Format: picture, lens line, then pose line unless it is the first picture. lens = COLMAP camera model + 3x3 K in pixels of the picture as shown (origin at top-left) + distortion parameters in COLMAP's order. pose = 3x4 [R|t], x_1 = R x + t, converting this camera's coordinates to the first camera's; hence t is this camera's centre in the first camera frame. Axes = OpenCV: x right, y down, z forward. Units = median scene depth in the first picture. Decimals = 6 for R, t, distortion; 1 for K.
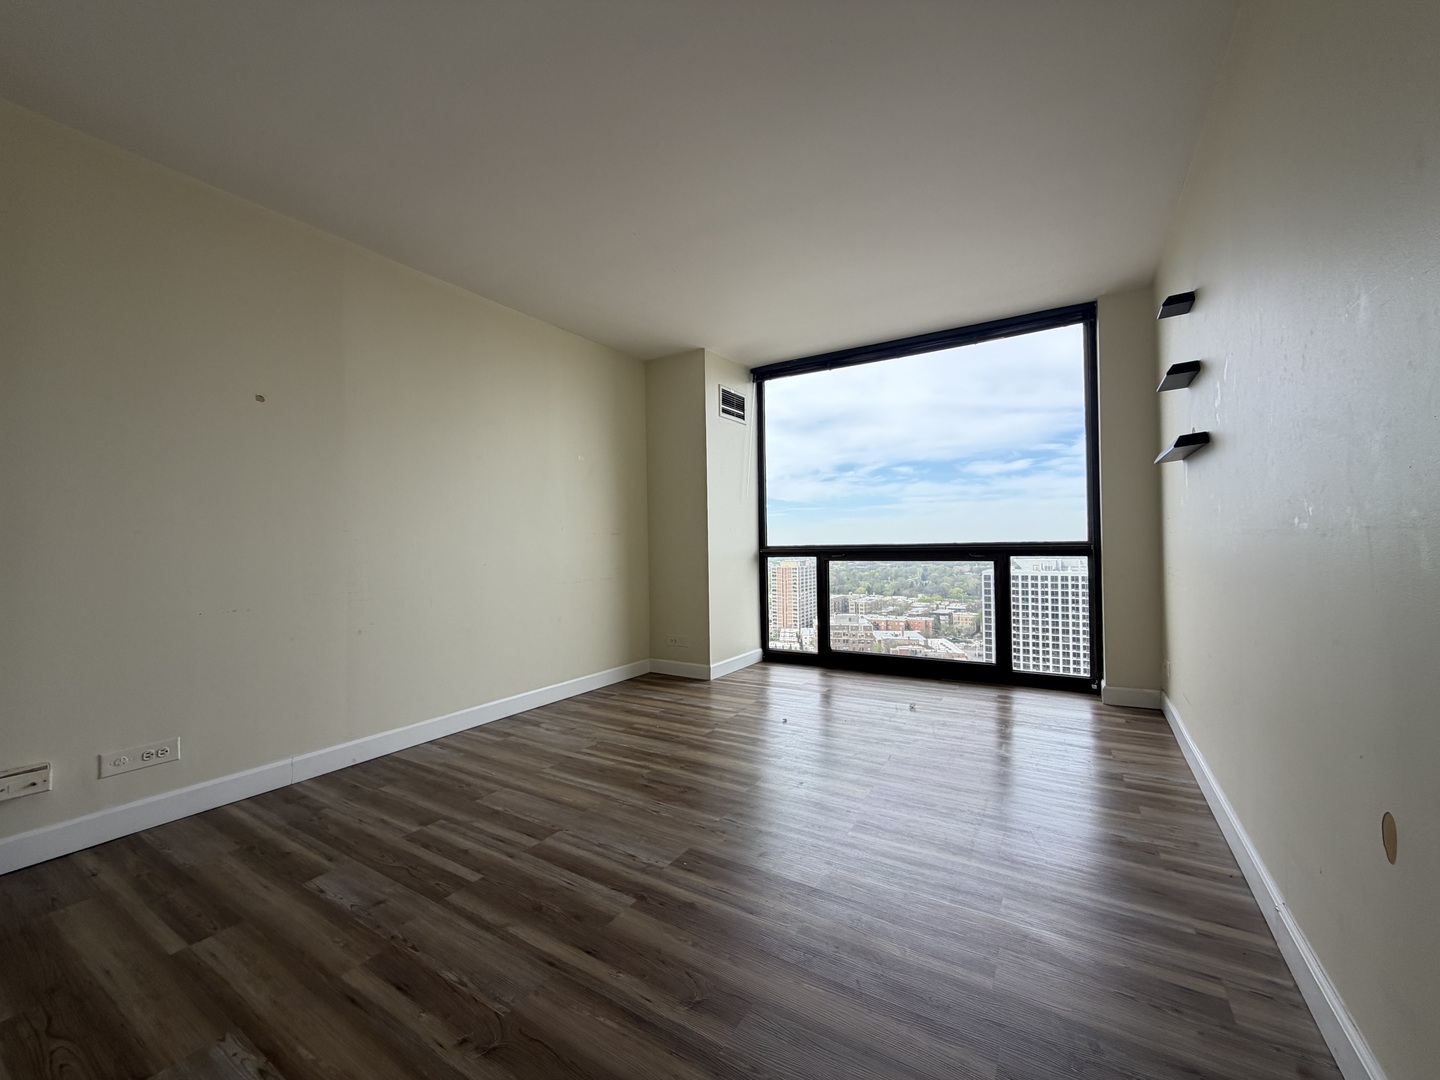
lens RADIAL K [[572.5, 0, 717.8], [0, 572.5, 540.4], [0, 0, 1]] dist [-0.001070, 0.000052]
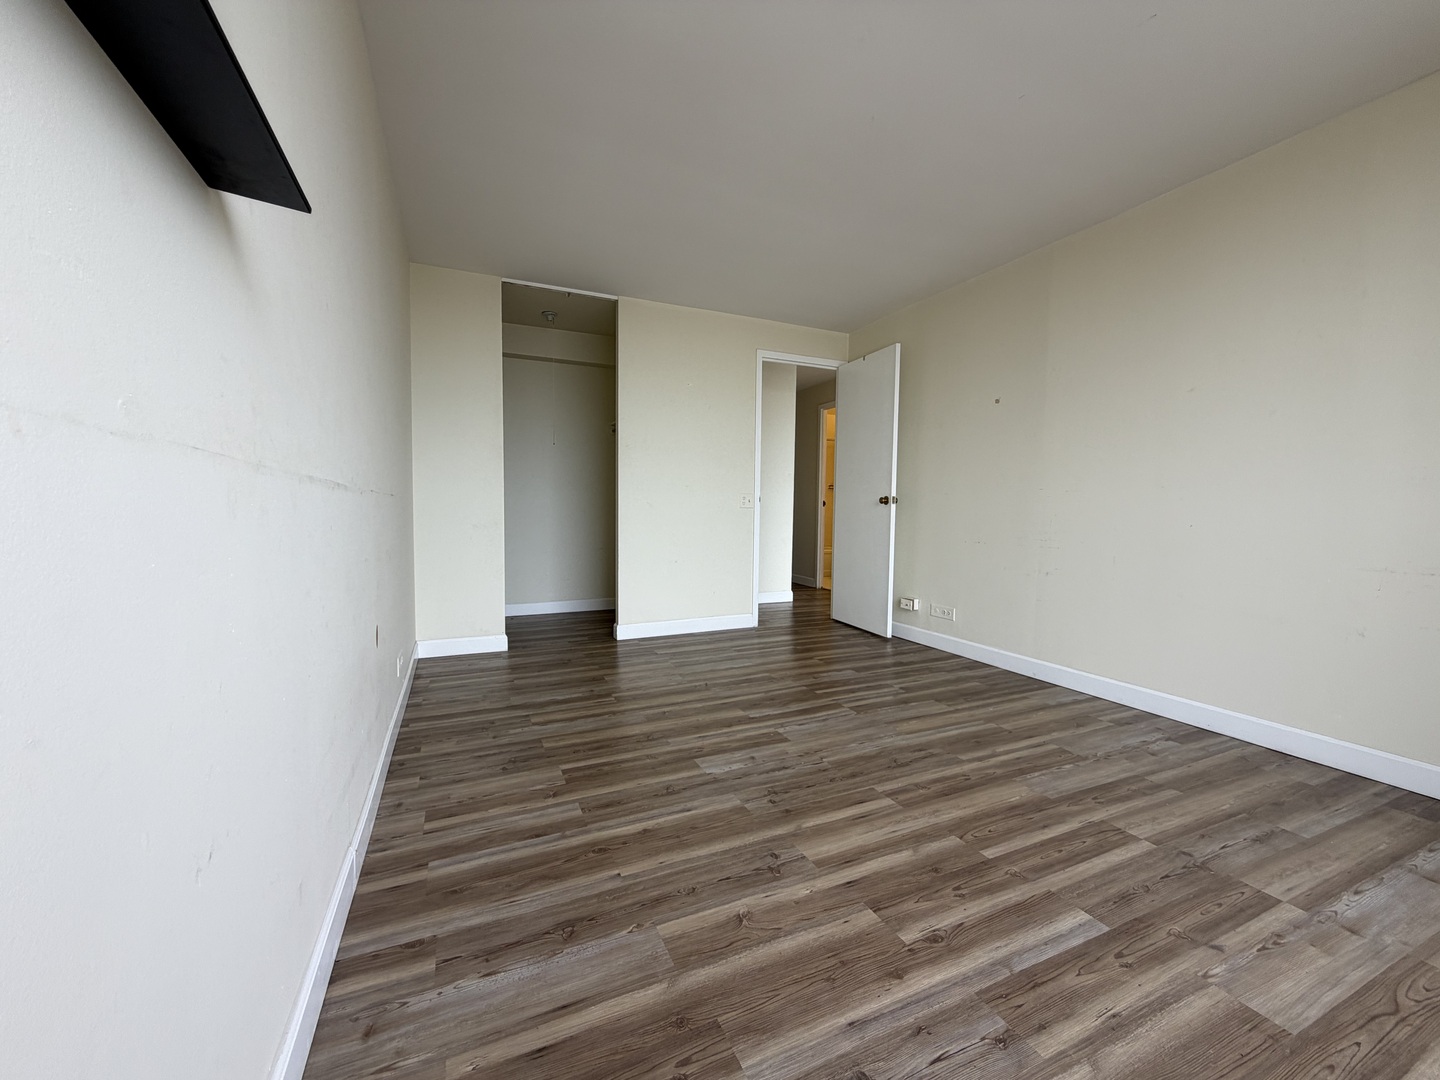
lens RADIAL K [[572.5, 0, 717.8], [0, 572.5, 540.4], [0, 0, 1]] dist [-0.001070, 0.000052]
pose [[-0.561244, 0.056116, -0.825746, 0.787007], [0.007133, 0.997990, 0.062973, 0.010881], [0.827620, 0.029453, -0.560516, 1.156577]]
